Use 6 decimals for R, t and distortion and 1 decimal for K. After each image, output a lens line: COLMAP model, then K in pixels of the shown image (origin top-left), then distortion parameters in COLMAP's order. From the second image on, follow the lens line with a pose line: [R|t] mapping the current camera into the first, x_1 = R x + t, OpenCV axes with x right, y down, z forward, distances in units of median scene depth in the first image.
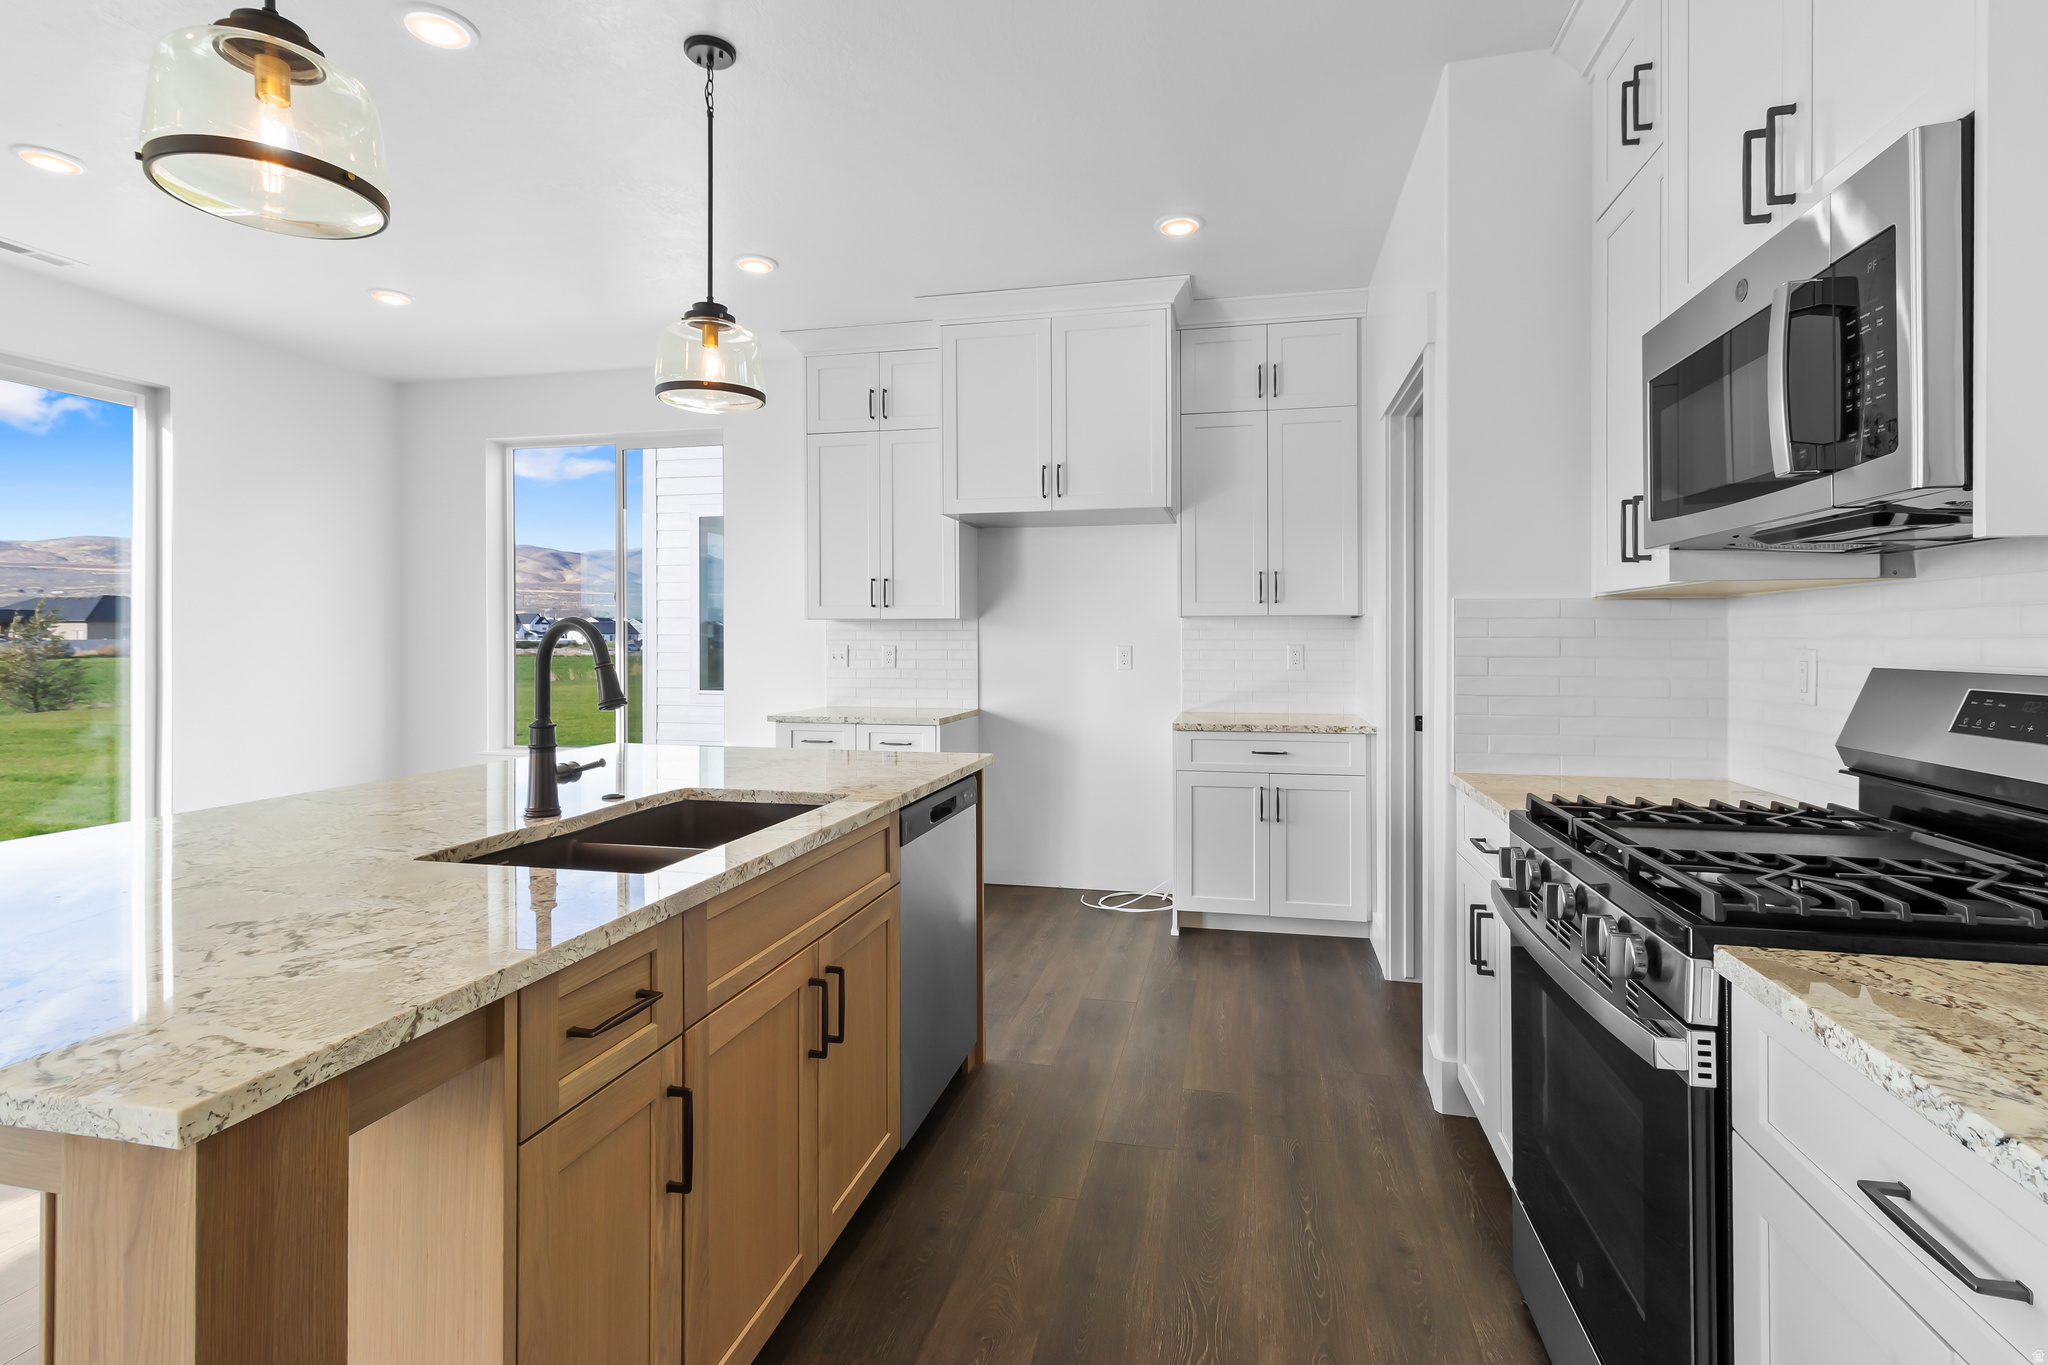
lens RADIAL K [[962.0, 0, 1022.8], [0, 962.0, 631.9], [0, 0, 1]] dist [-0.000125, 0.000009]
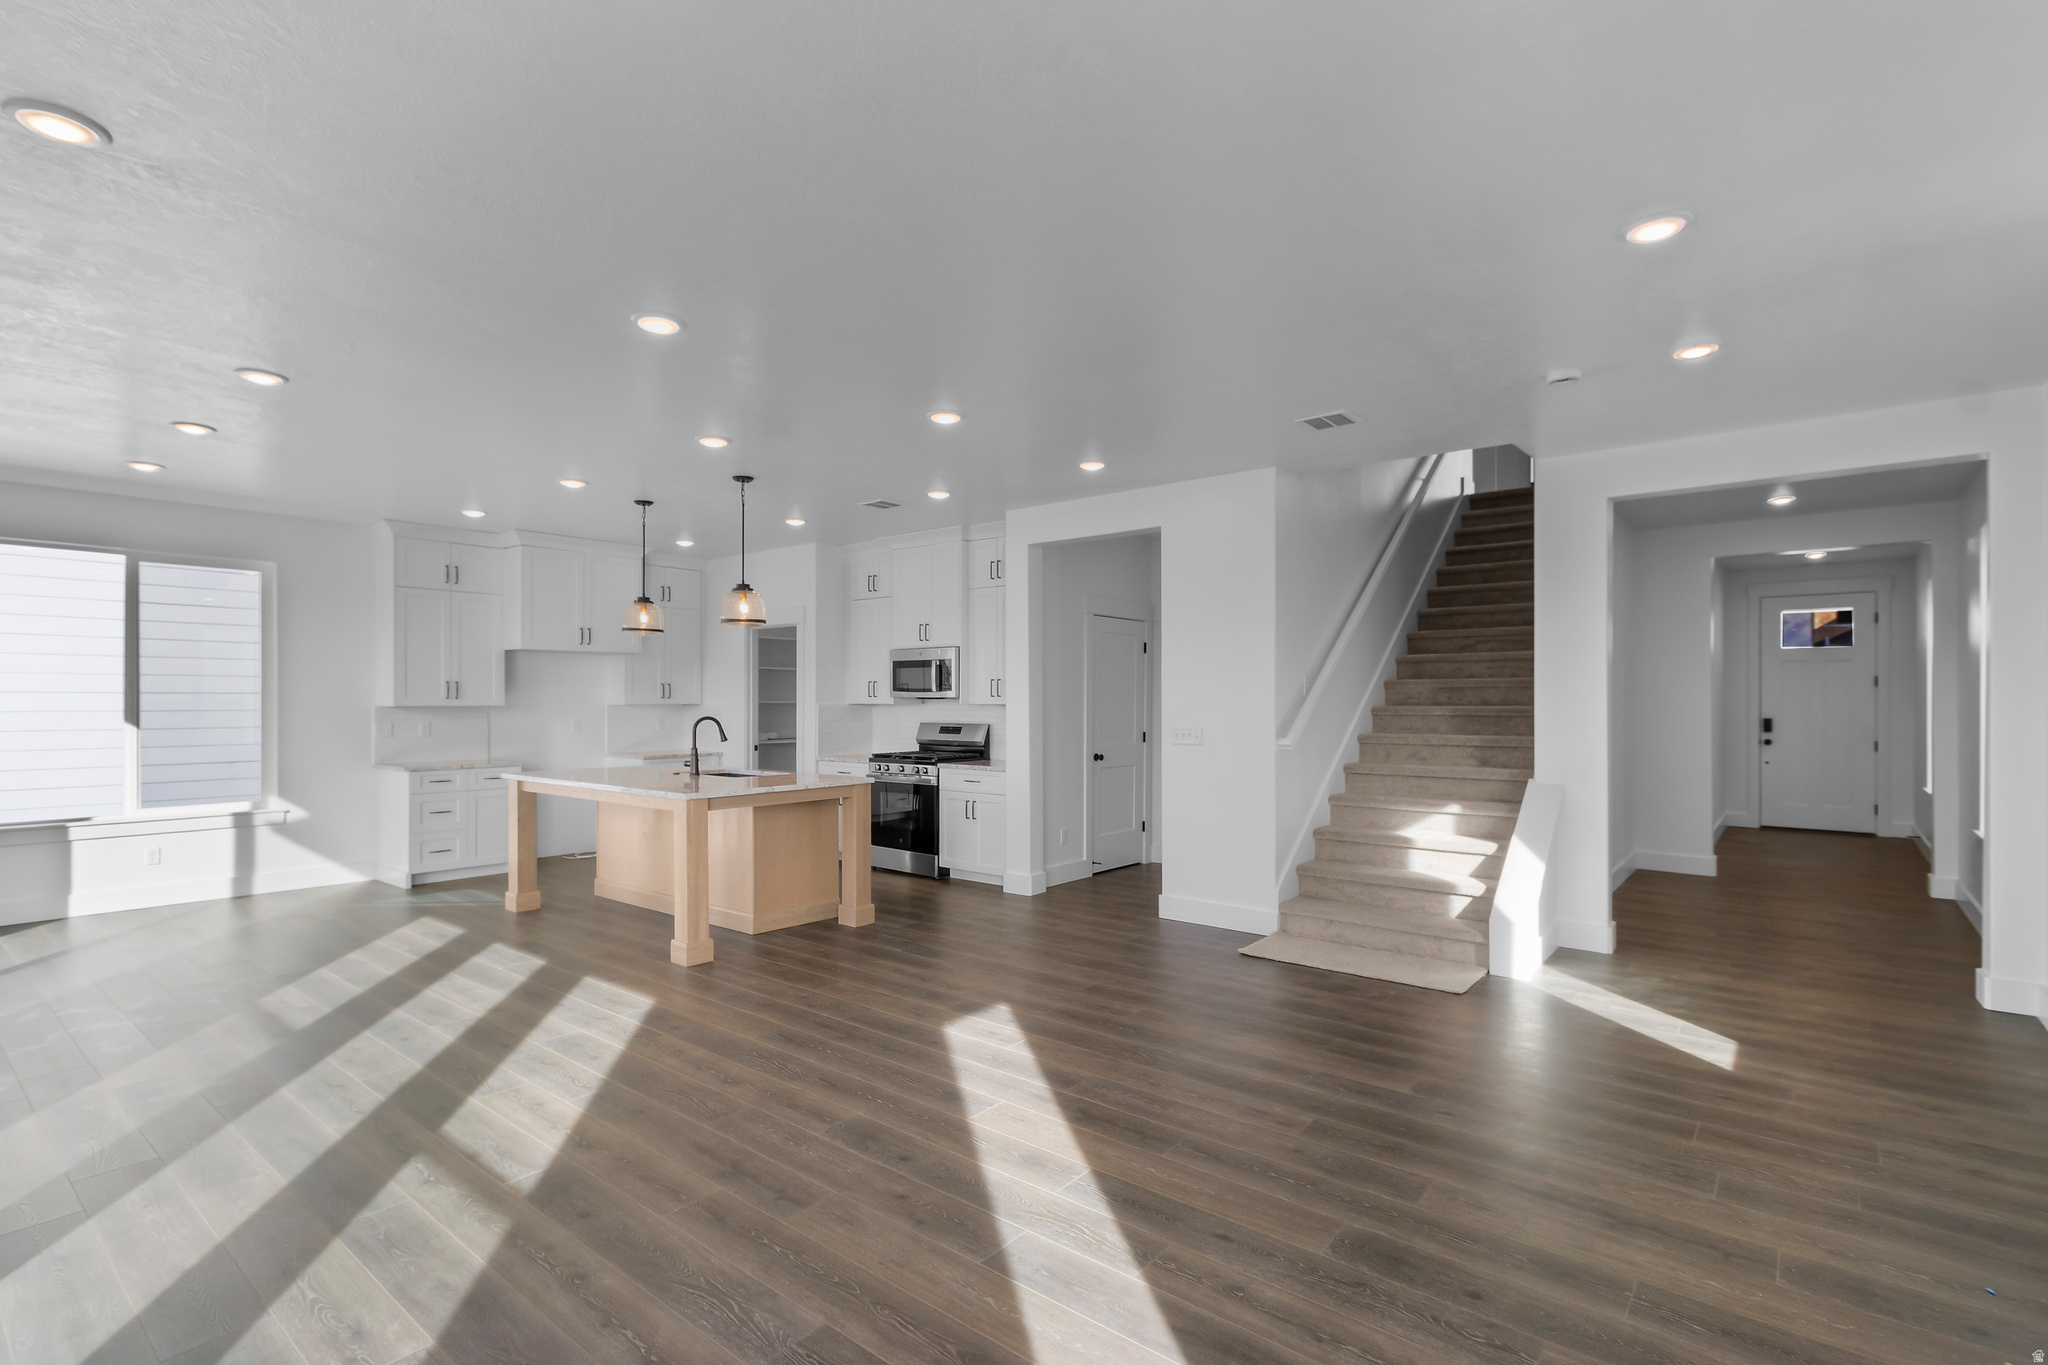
lens RADIAL K [[949.8, 0, 1024.0], [0, 949.8, 682.5], [0, 0, 1]] dist [0.000063, 0.000015]
pose [[0.435685, 0.014514, 0.899982, -1.294739], [-0.007138, 0.999894, -0.012670, -0.043871], [-0.900071, -0.000904, 0.435742, -0.636571]]
